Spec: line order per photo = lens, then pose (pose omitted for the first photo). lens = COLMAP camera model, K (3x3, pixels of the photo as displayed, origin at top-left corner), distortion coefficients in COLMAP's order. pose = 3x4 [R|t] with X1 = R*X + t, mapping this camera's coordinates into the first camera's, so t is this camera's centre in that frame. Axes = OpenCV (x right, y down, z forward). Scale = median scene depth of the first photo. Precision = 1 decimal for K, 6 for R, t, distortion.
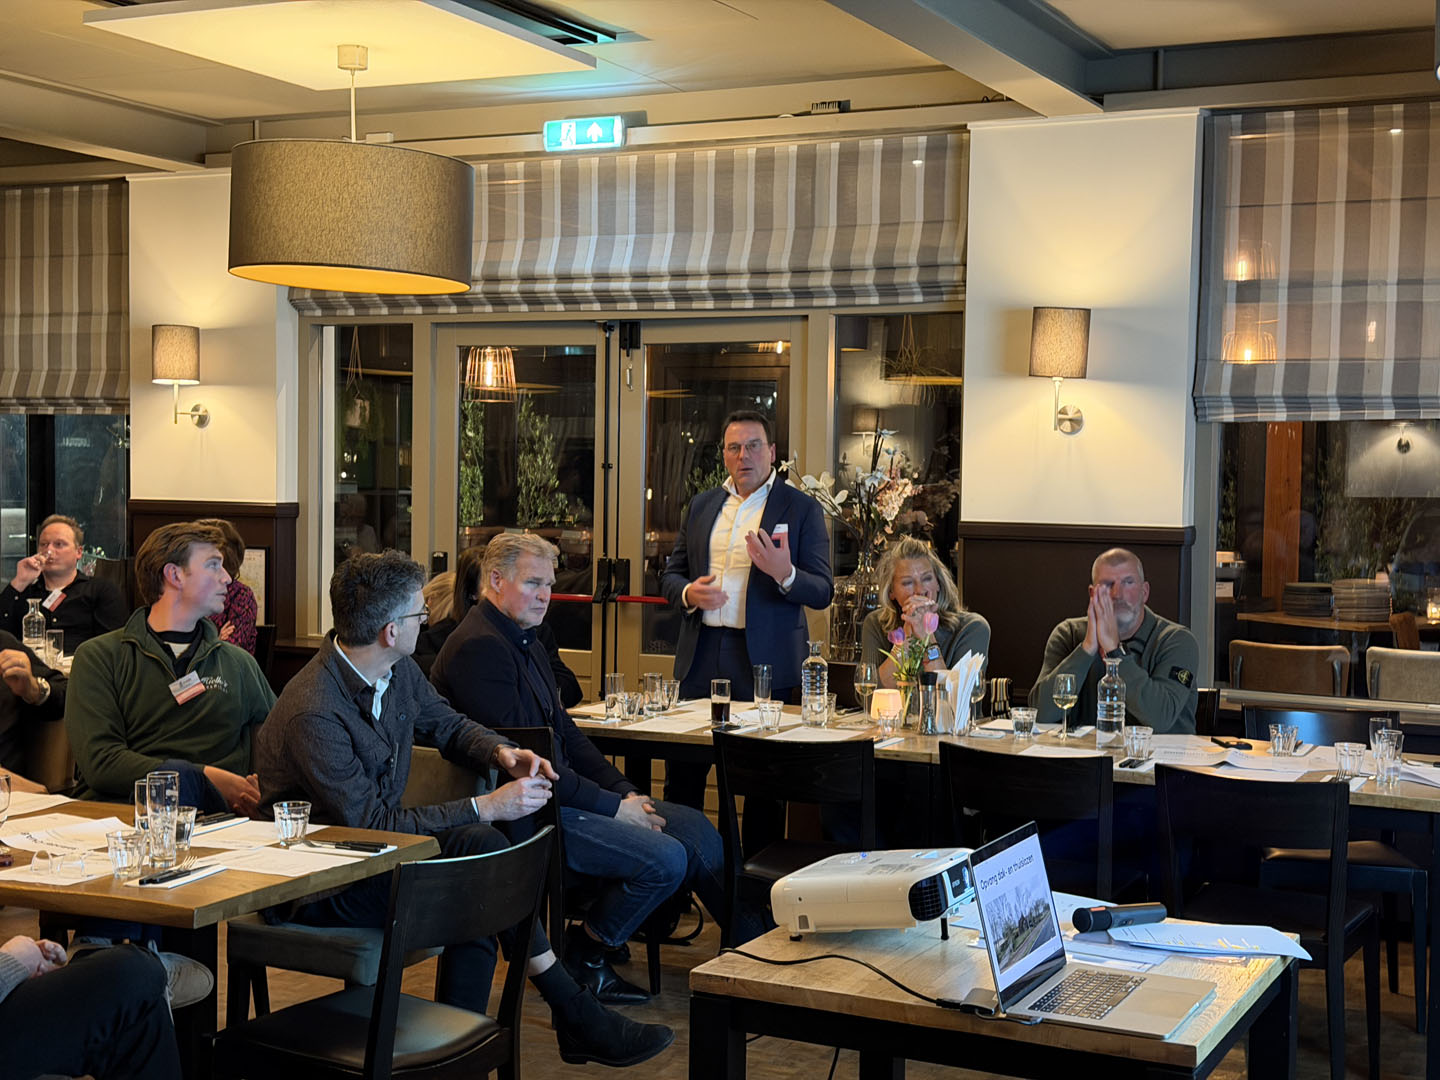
lens RADIAL K [[1997.6, 0, 710.8], [0, 1997.6, 543.1], [0, 0, 1]] dist [0.099184, -0.018906]
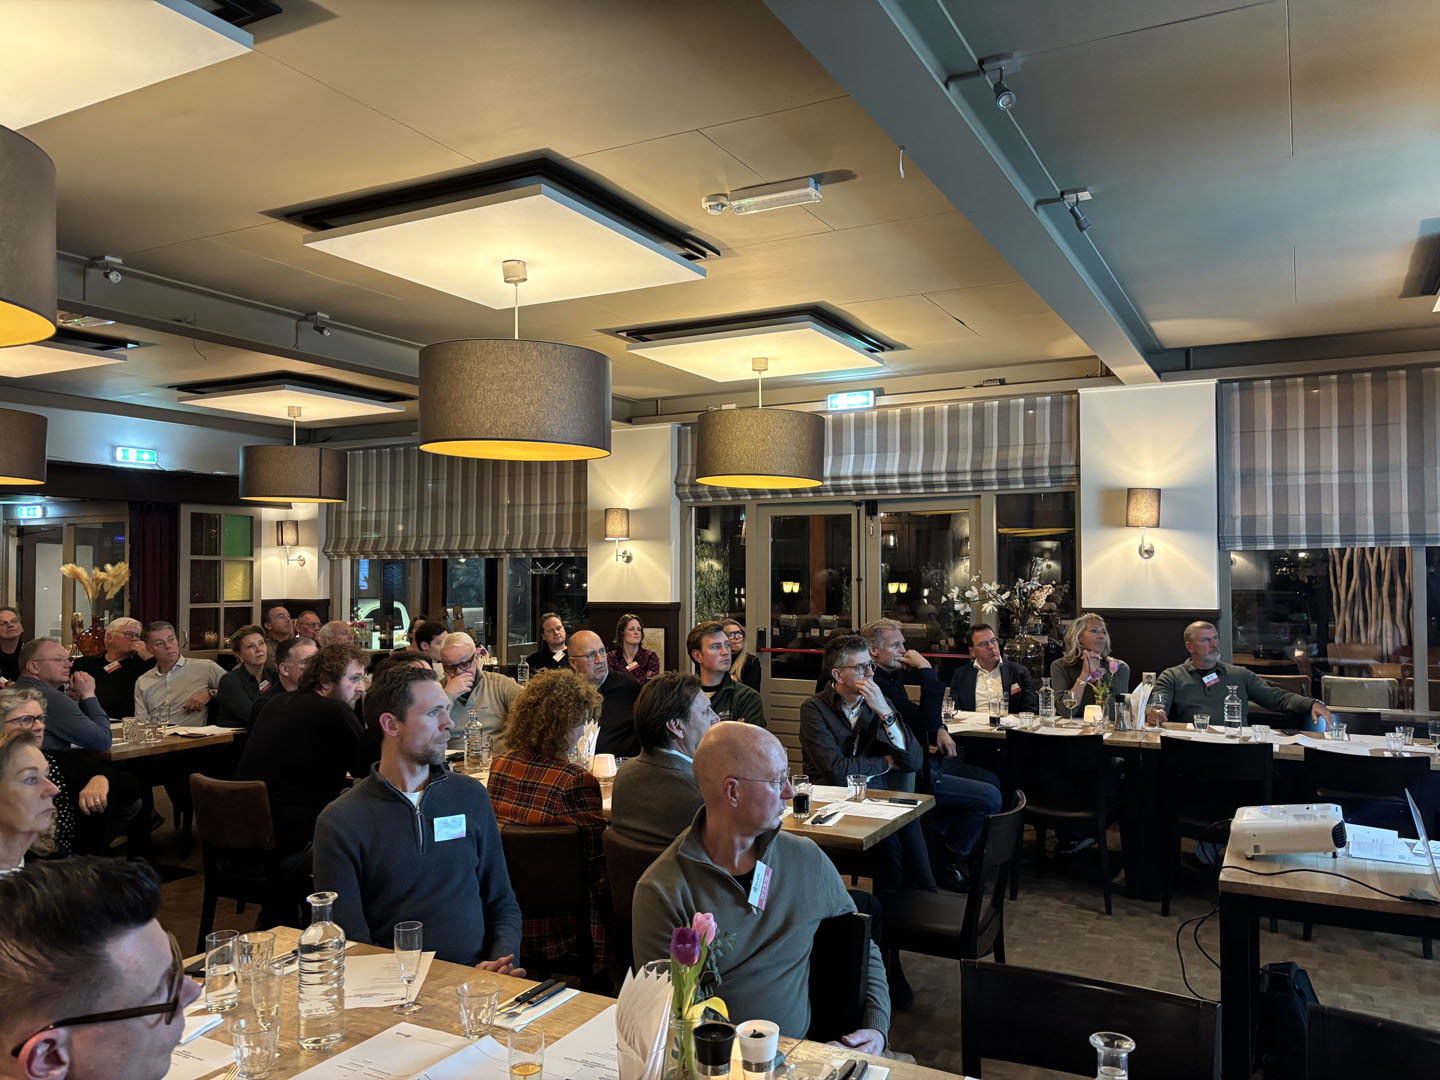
lens RADIAL K [[1080.3, 0, 720.0], [0, 1080.3, 540.0], [0, 0, 1]] dist [0.064355, -0.075089]
pose [[0.999544, -0.018514, -0.023863, -0.172667], [0.016742, 0.997233, -0.072423, -0.006420], [0.025138, 0.071991, 0.997088, 0.016371]]
